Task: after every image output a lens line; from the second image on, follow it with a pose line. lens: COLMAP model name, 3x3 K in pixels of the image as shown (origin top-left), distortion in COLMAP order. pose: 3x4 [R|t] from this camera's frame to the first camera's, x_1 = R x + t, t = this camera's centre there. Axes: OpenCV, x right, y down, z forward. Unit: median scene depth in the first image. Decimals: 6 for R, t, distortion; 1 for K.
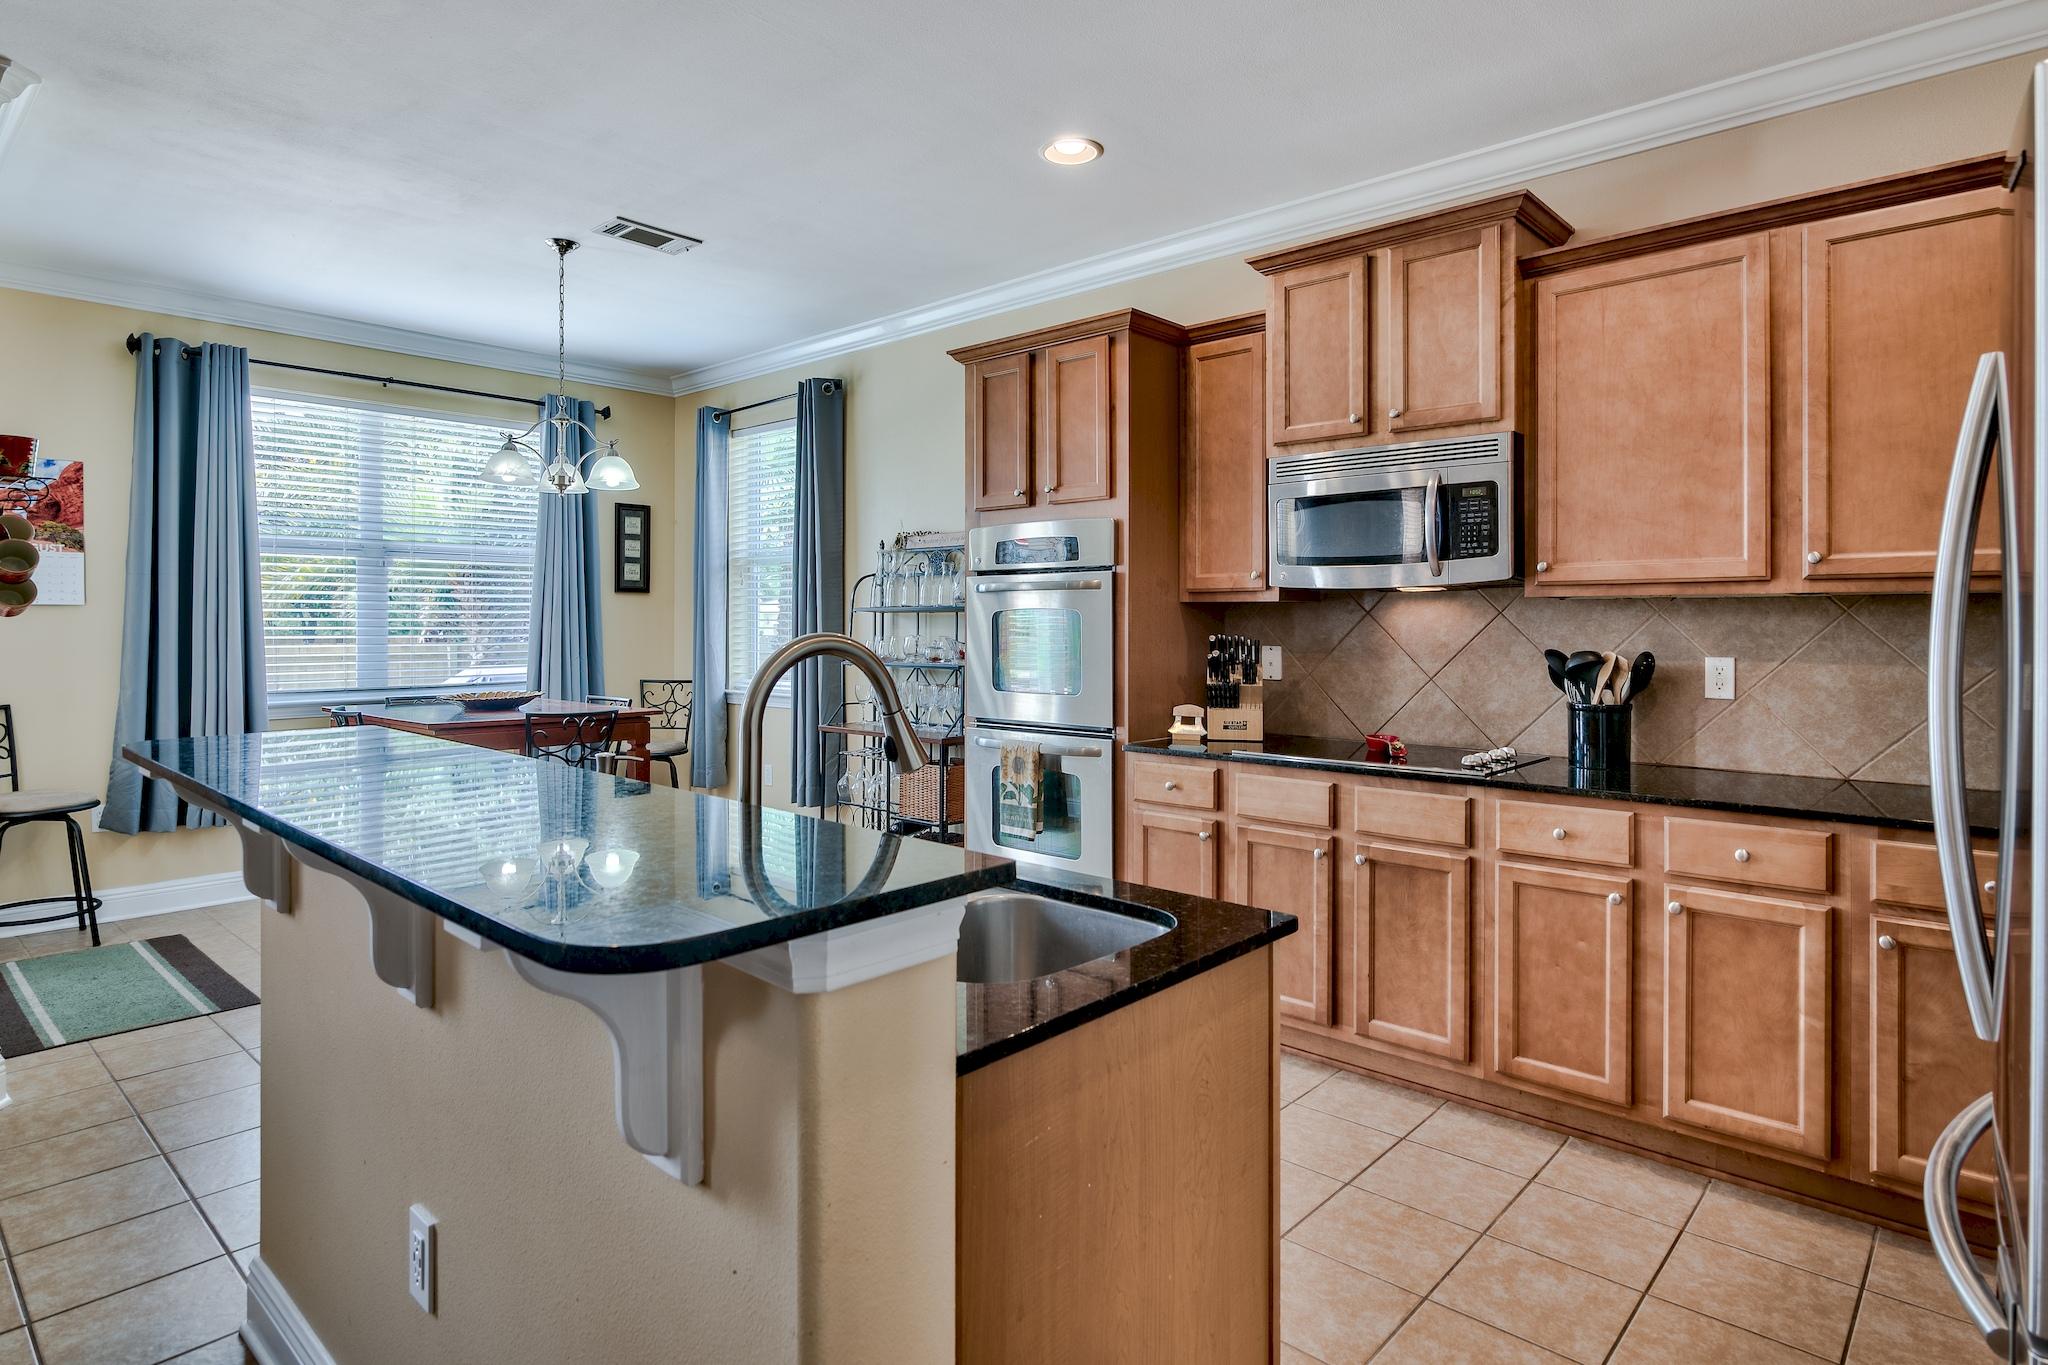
lens RADIAL K [[1094.8, 0, 991.0], [0, 1094.8, 623.4], [0, 0, 1]] dist [0.001339, 0.000181]
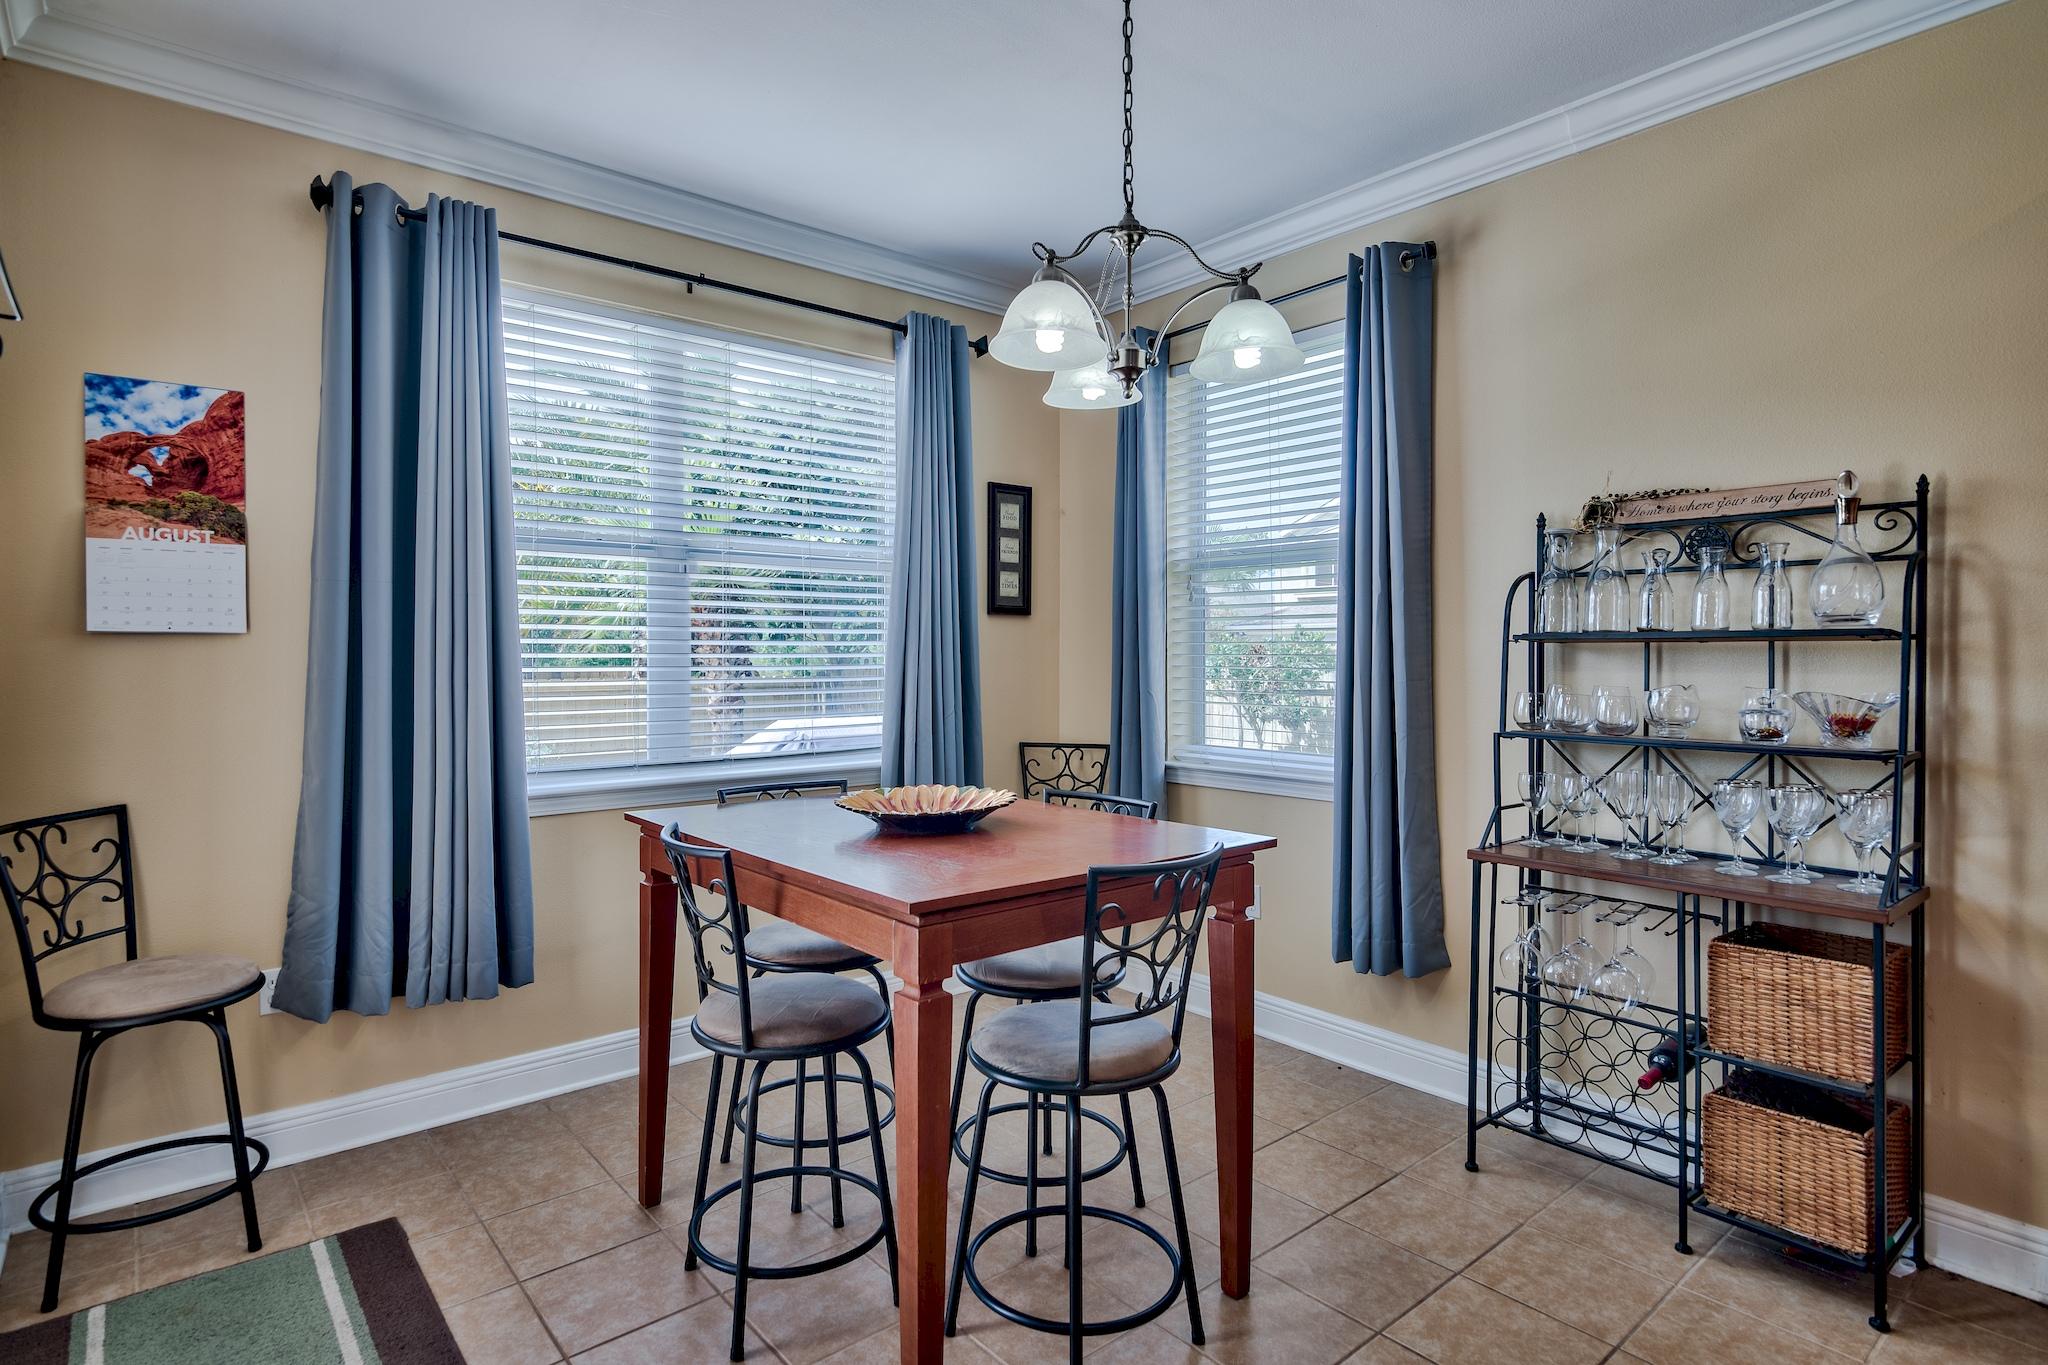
lens RADIAL K [[1052.8, 0, 987.4], [0, 1052.8, 657.2], [0, 0, 1]] dist [0.005435, 0.001452]
pose [[0.990988, -0.001421, -0.133942, -0.403855], [0.001818, 0.999994, 0.002841, -0.005716], [0.133937, -0.003059, 0.990985, 0.556682]]
